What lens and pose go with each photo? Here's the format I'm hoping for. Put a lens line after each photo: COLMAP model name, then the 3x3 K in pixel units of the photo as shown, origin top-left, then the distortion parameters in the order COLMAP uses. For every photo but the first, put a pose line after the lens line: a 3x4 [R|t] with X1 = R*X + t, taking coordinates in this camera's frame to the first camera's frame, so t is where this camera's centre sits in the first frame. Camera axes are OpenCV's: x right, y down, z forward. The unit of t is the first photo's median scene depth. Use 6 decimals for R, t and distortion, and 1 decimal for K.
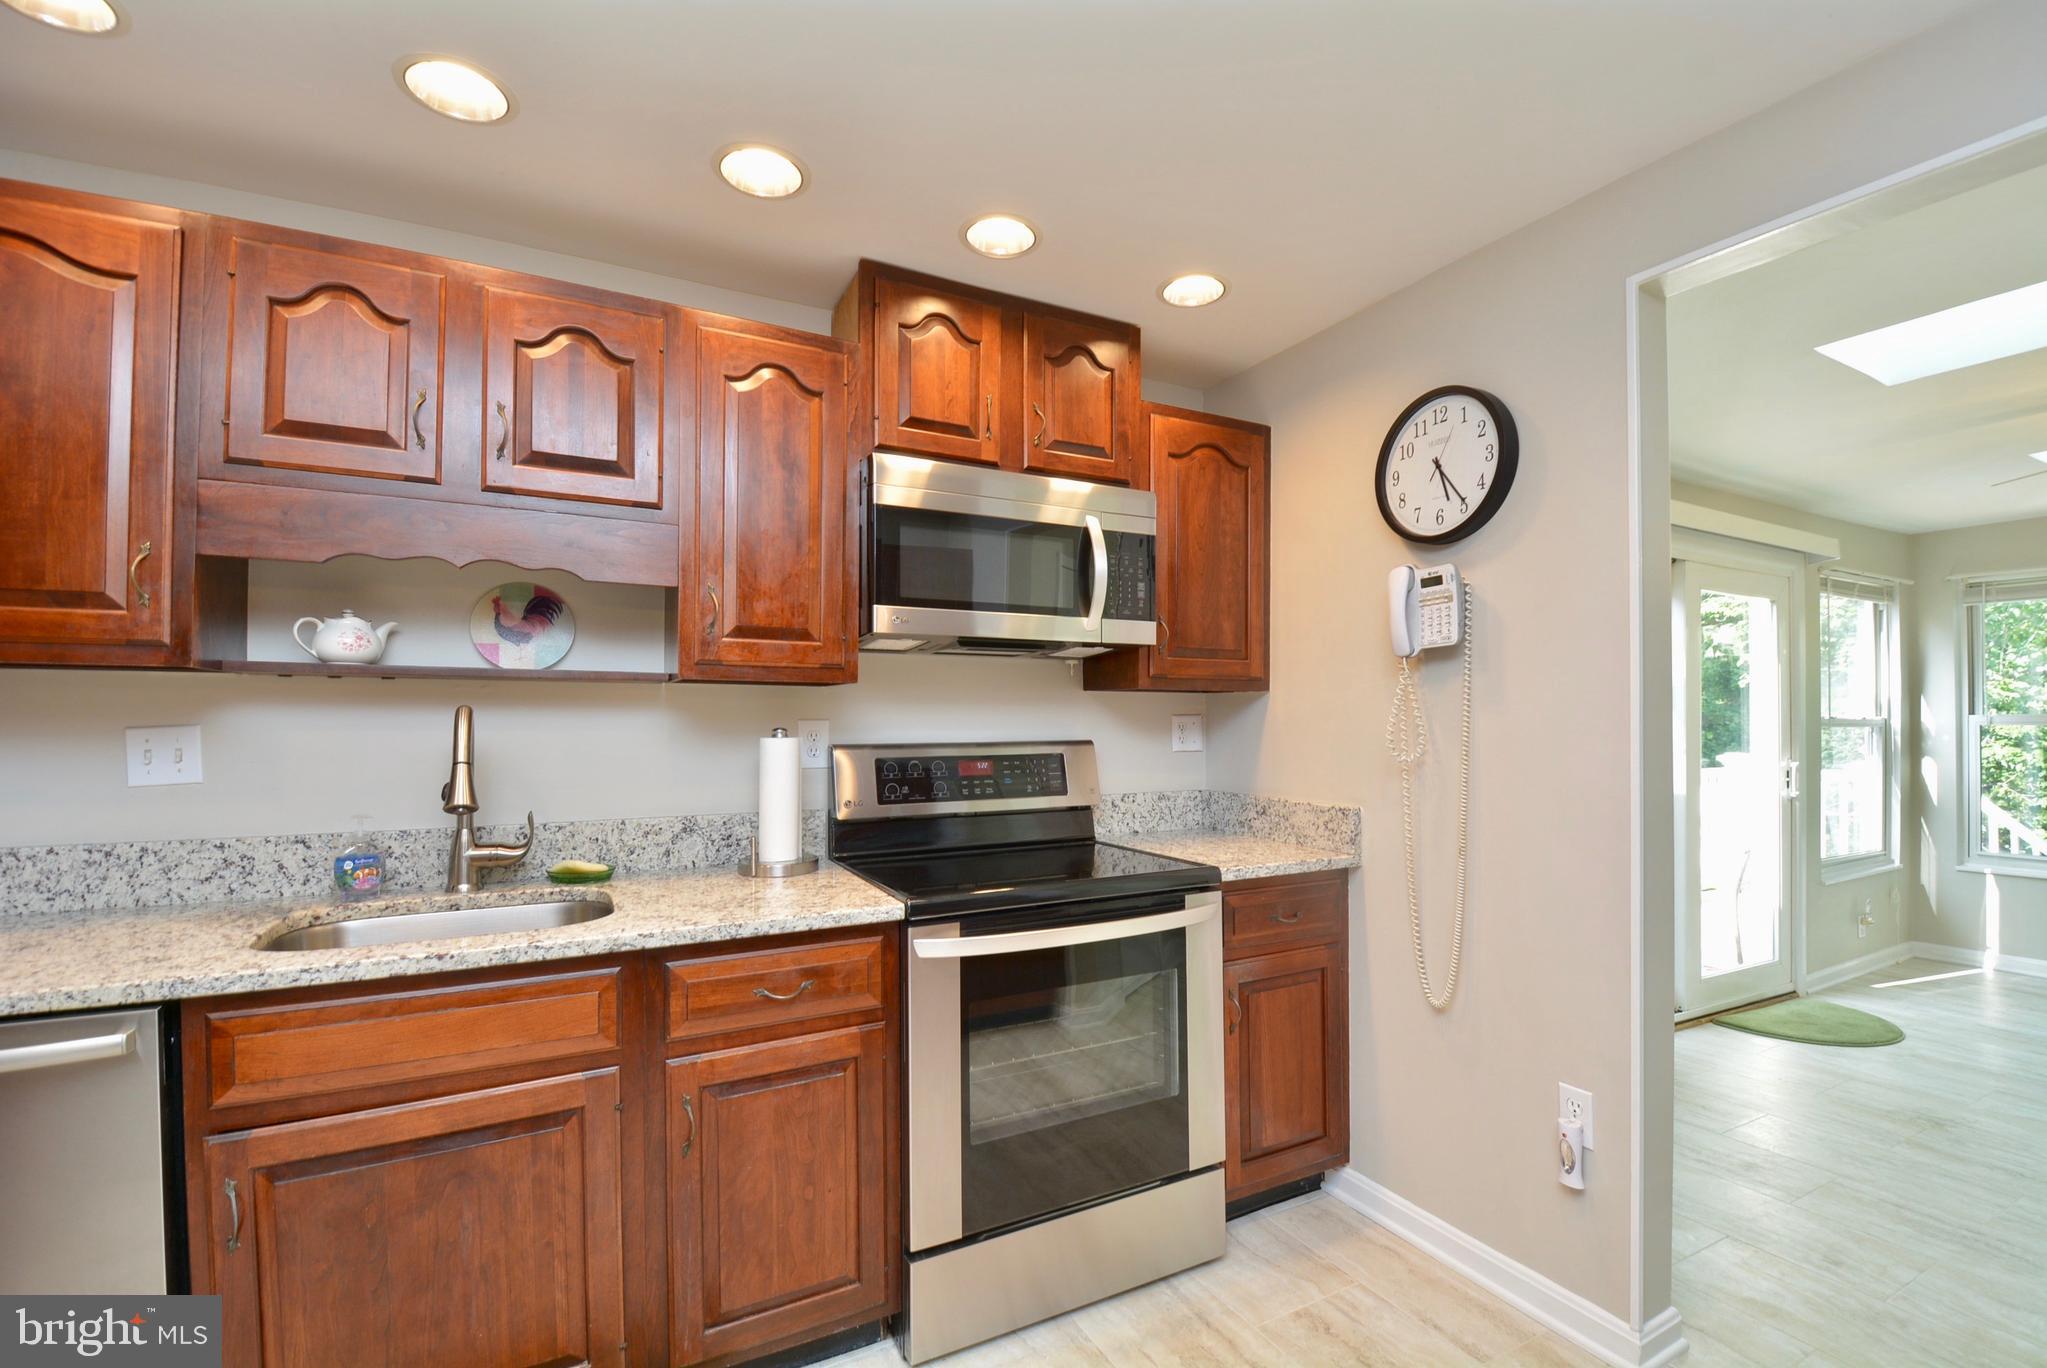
lens RADIAL K [[895.5, 0, 1049.1], [0, 895.5, 711.5], [0, 0, 1]] dist [0.019576, -0.025190]
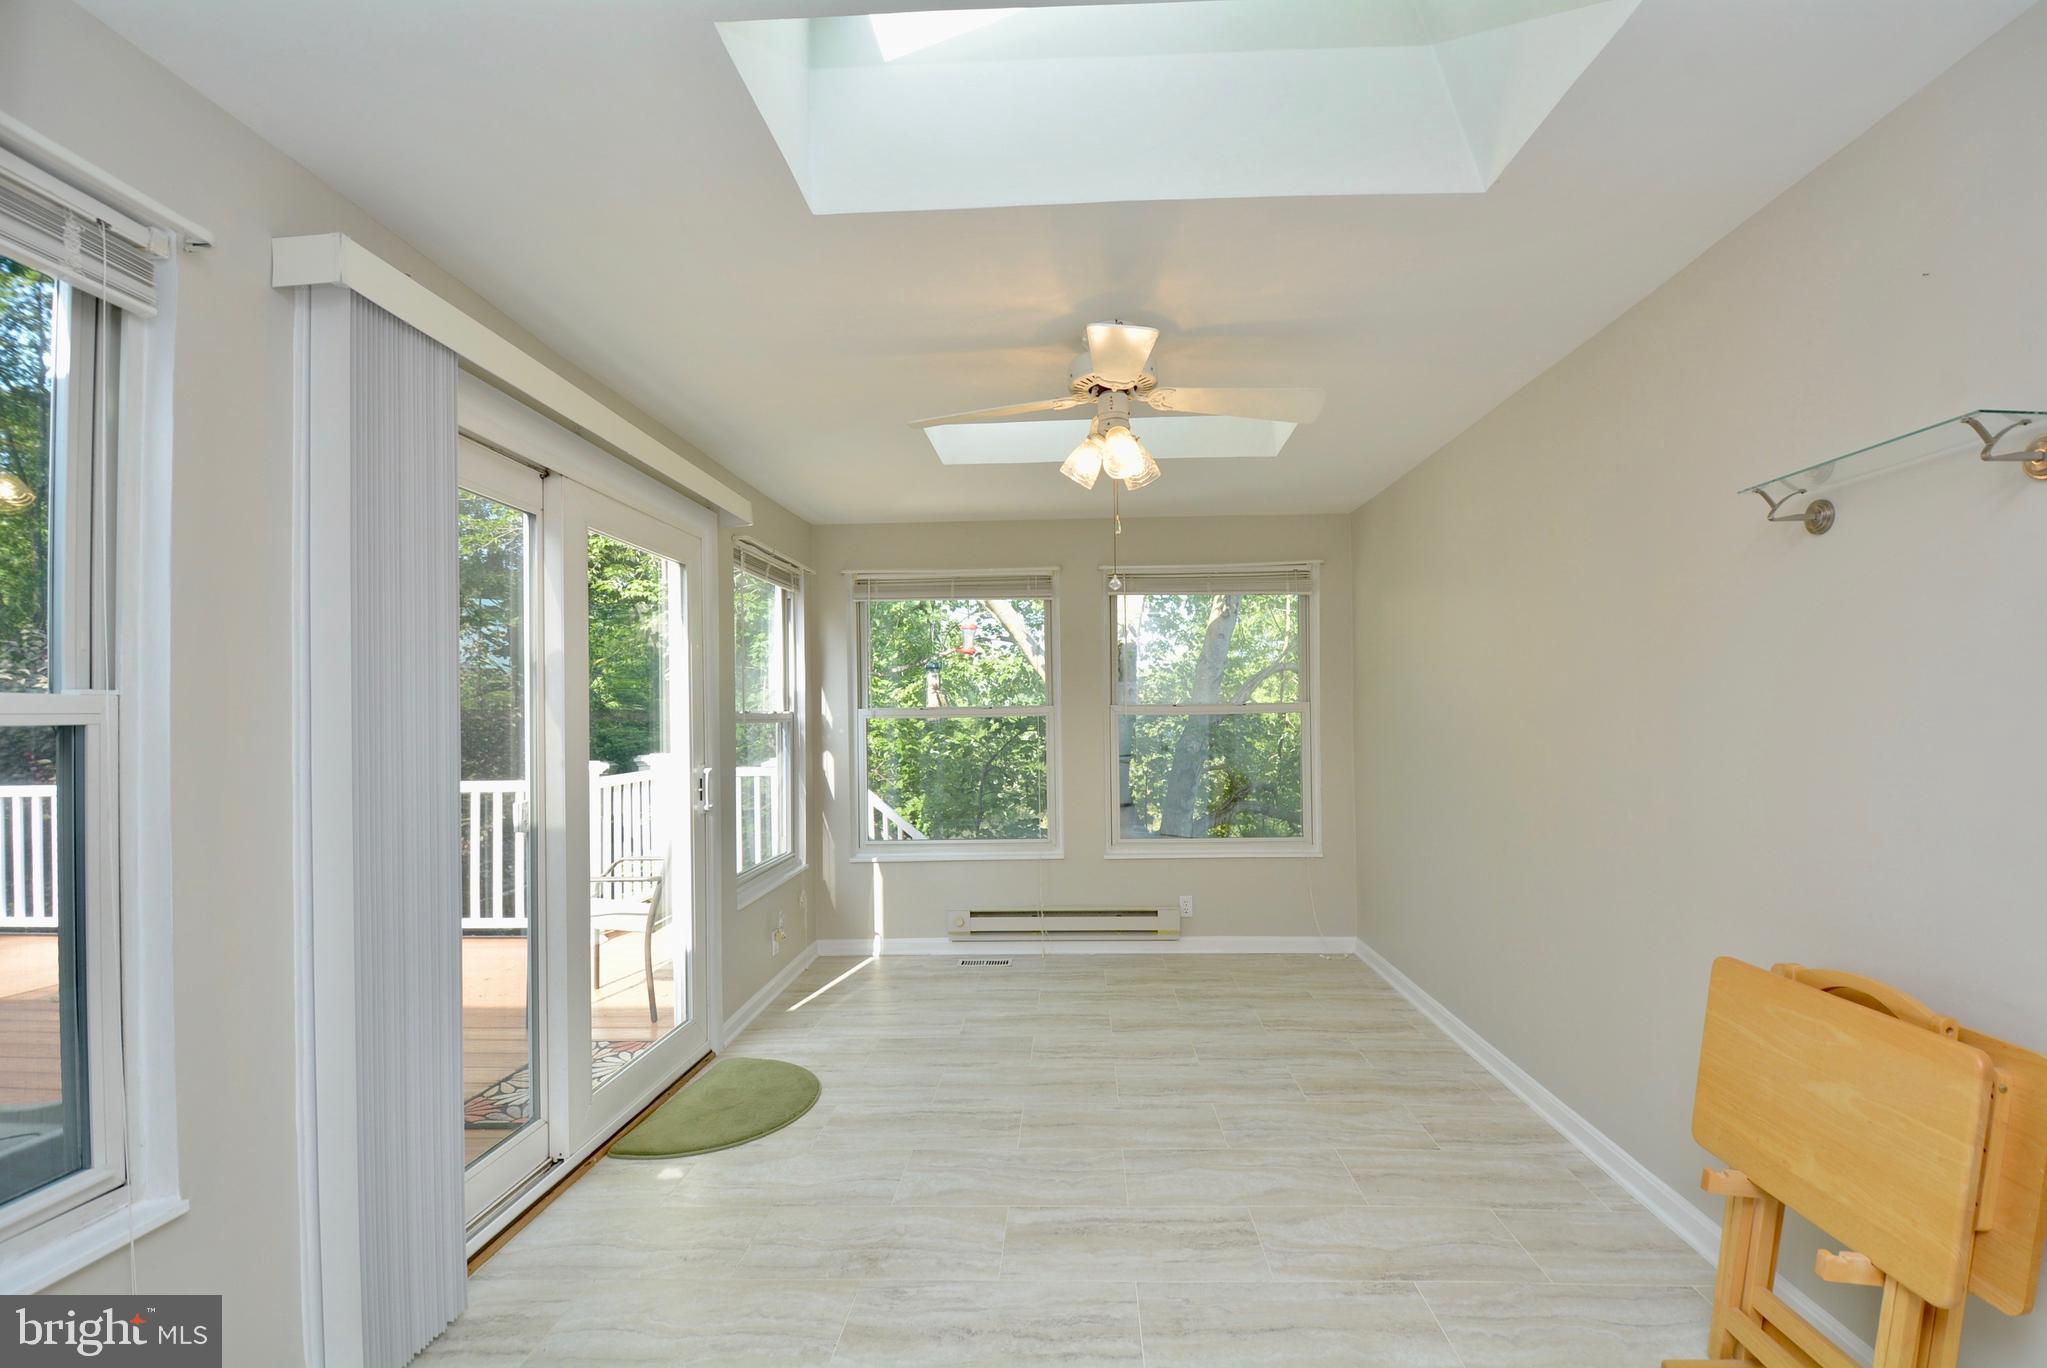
lens RADIAL K [[895.5, 0, 1049.1], [0, 895.5, 711.5], [0, 0, 1]] dist [0.019576, -0.025190]
pose [[0.504937, -0.006220, 0.863134, 0.483776], [0.004893, 0.999979, 0.004344, 0.006288], [-0.863142, 0.002030, 0.504957, 0.546282]]
